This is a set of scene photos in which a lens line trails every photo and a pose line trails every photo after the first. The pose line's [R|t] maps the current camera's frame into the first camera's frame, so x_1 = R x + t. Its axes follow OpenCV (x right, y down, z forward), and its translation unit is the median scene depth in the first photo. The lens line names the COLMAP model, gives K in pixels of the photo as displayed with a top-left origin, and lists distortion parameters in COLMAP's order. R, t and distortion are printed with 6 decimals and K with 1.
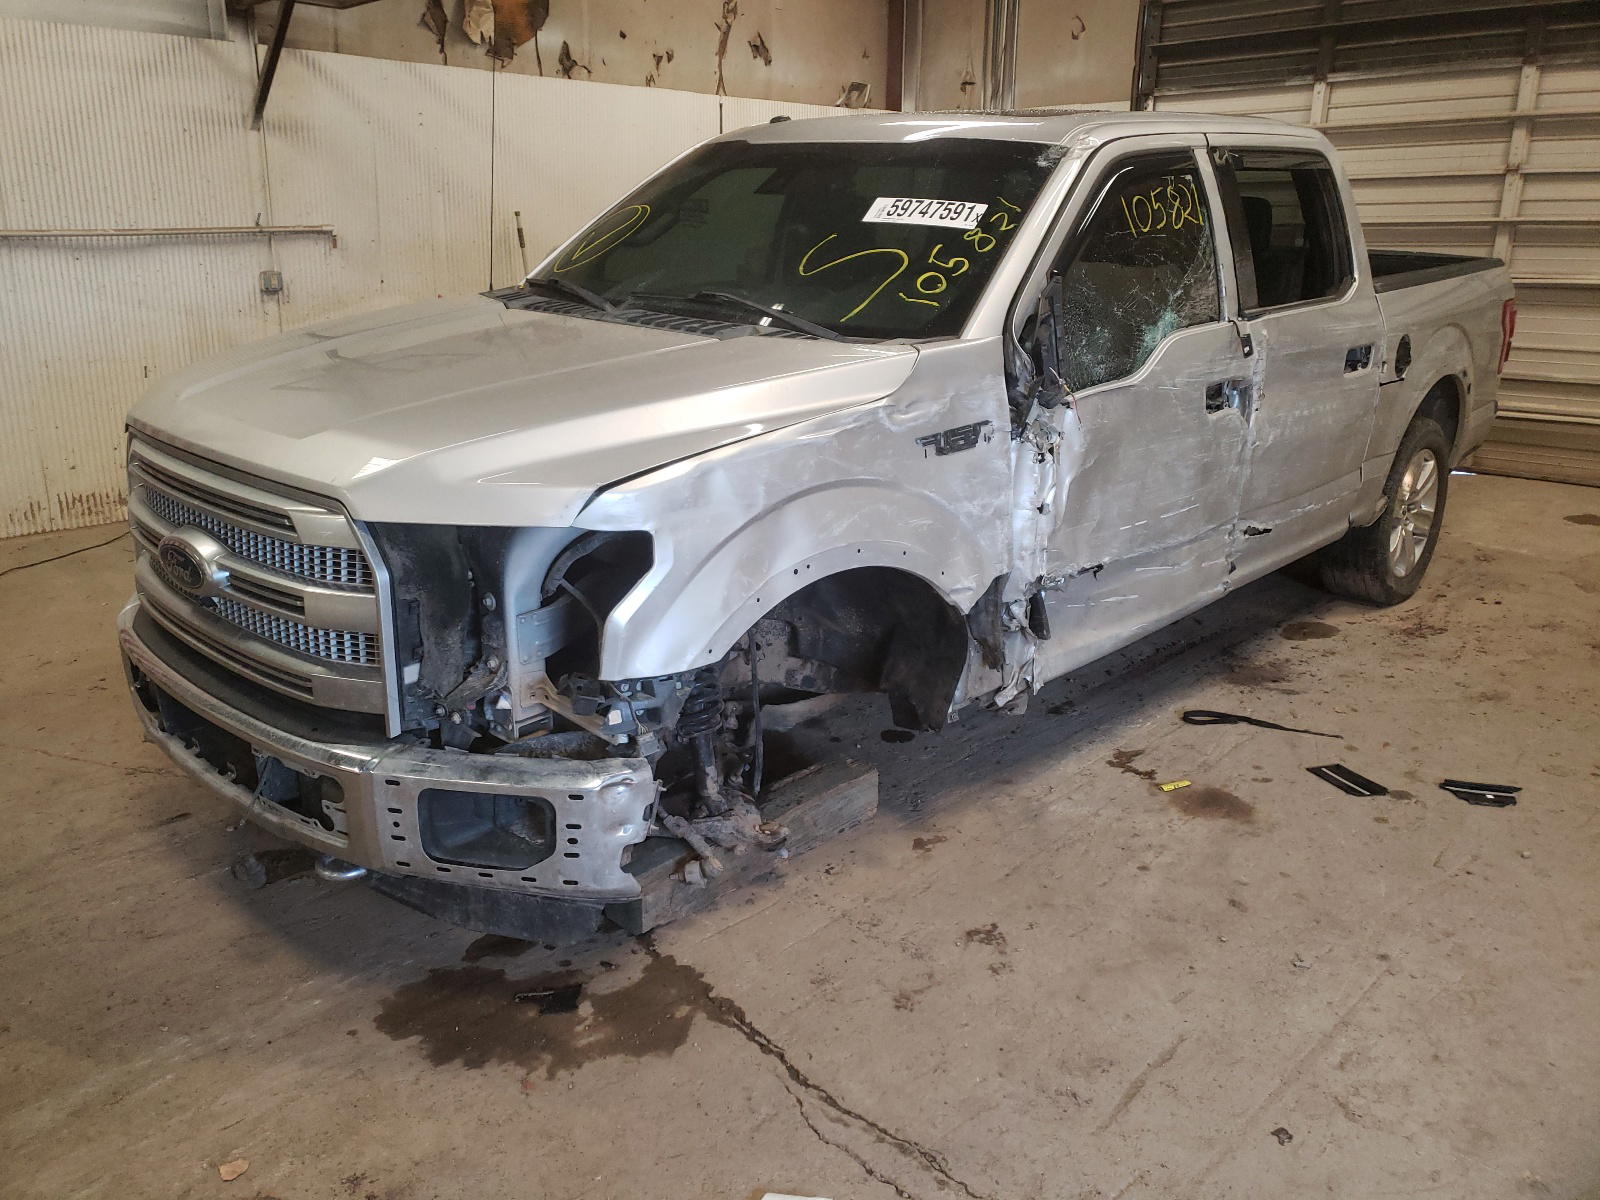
lens RADIAL K [[1243.7, 0, 793.8], [0, 1243.7, 584.8], [0, 0, 1]] dist [0.015574, 0.007627]
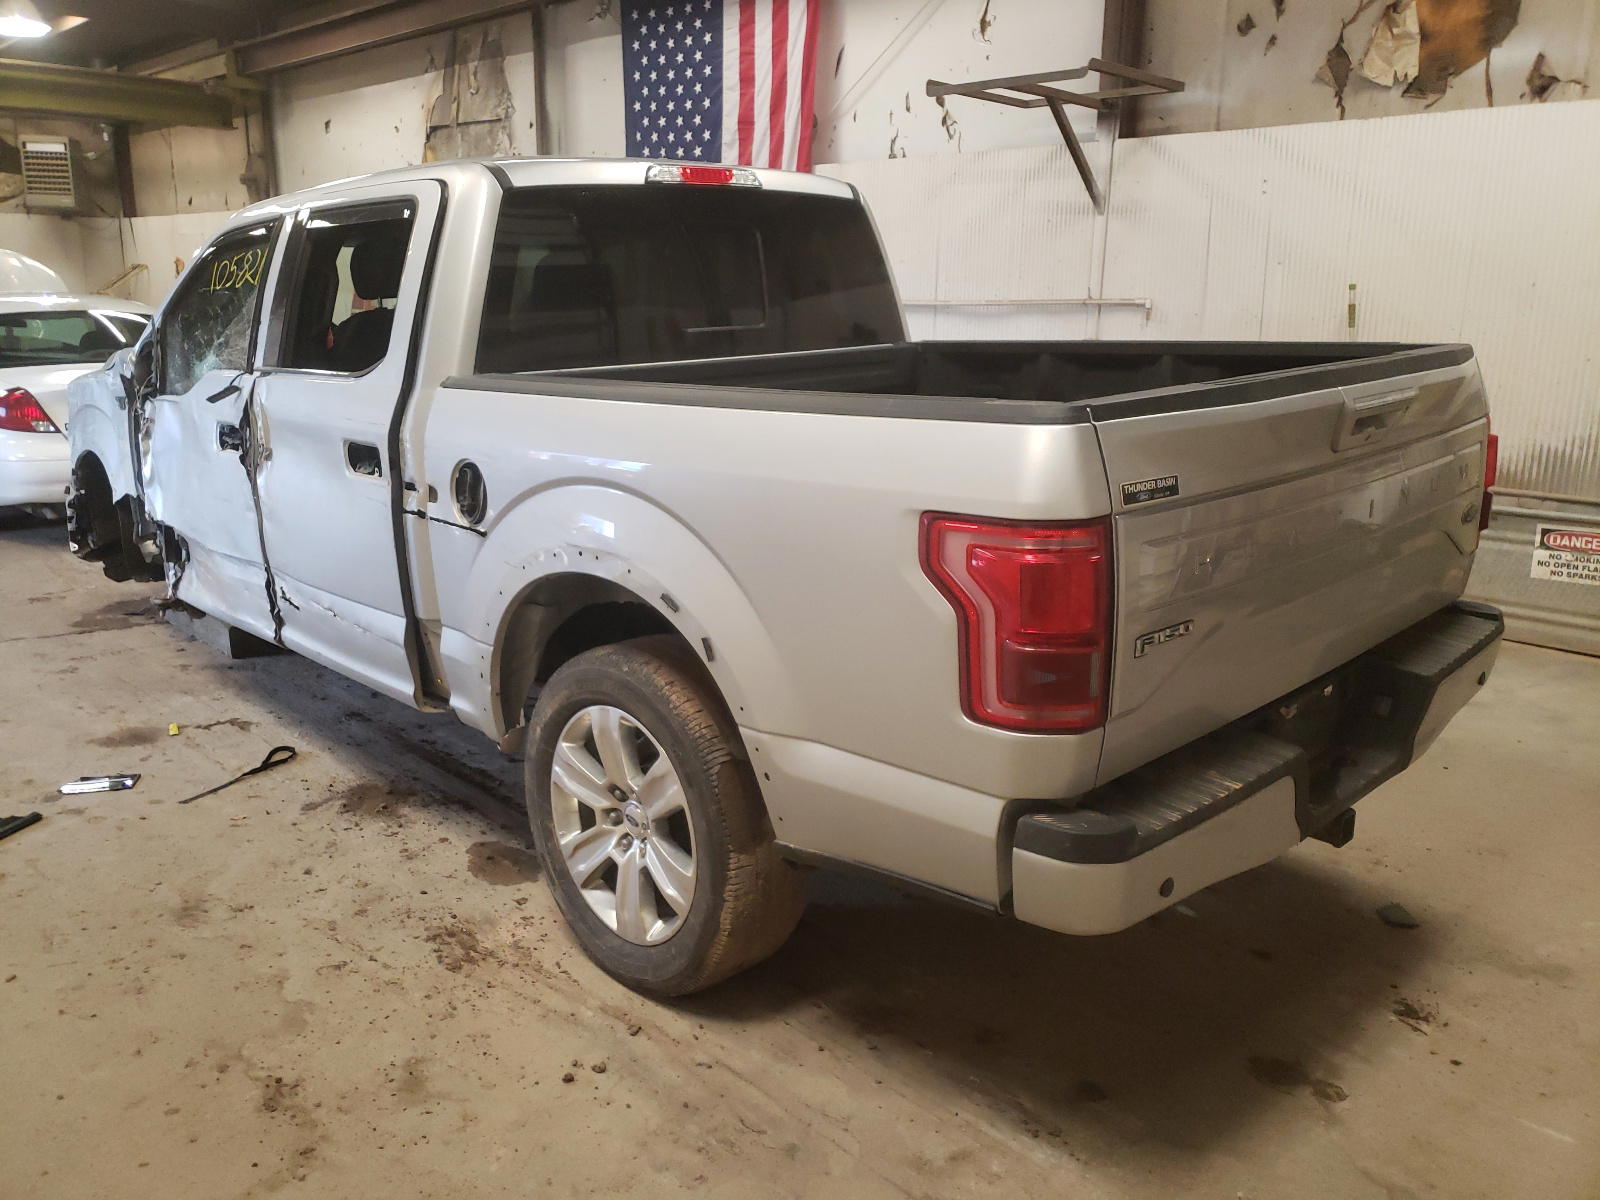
lens RADIAL K [[1300.9, 0, 800.0], [0, 1300.9, 600.0], [0, 0, 1]] dist [0.011966, 0.013562]
pose [[-0.058439, 0.228032, -0.971898, 1.177210], [-0.290565, 0.927525, 0.235093, -0.348831], [0.955069, 0.296138, 0.012055, 1.209663]]
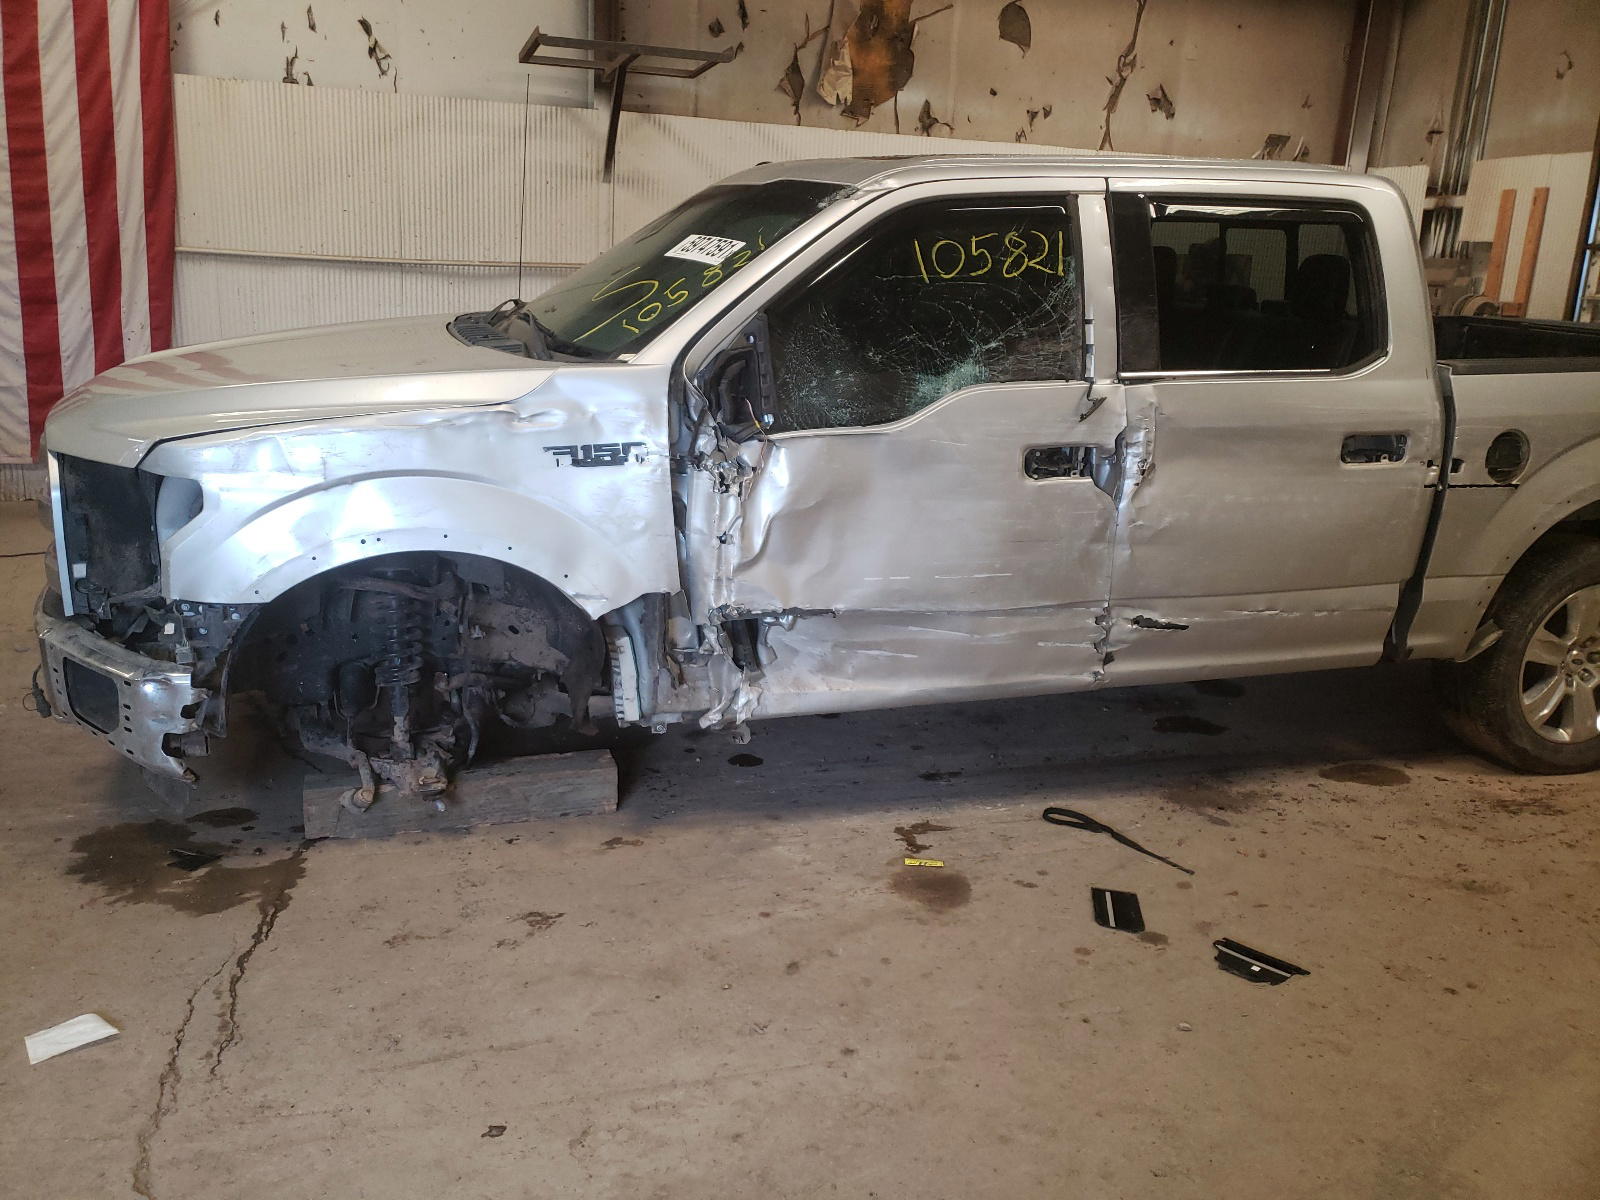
lens RADIAL K [[1262.5, 0, 800.0], [0, 1262.5, 600.0], [0, 0, 1]] dist [0.026854, -0.006738]
pose [[0.873999, 0.154629, -0.460669, 0.496869], [-0.172271, 0.985042, 0.003801, -0.017309], [0.454366, 0.076037, 0.887564, 0.076682]]
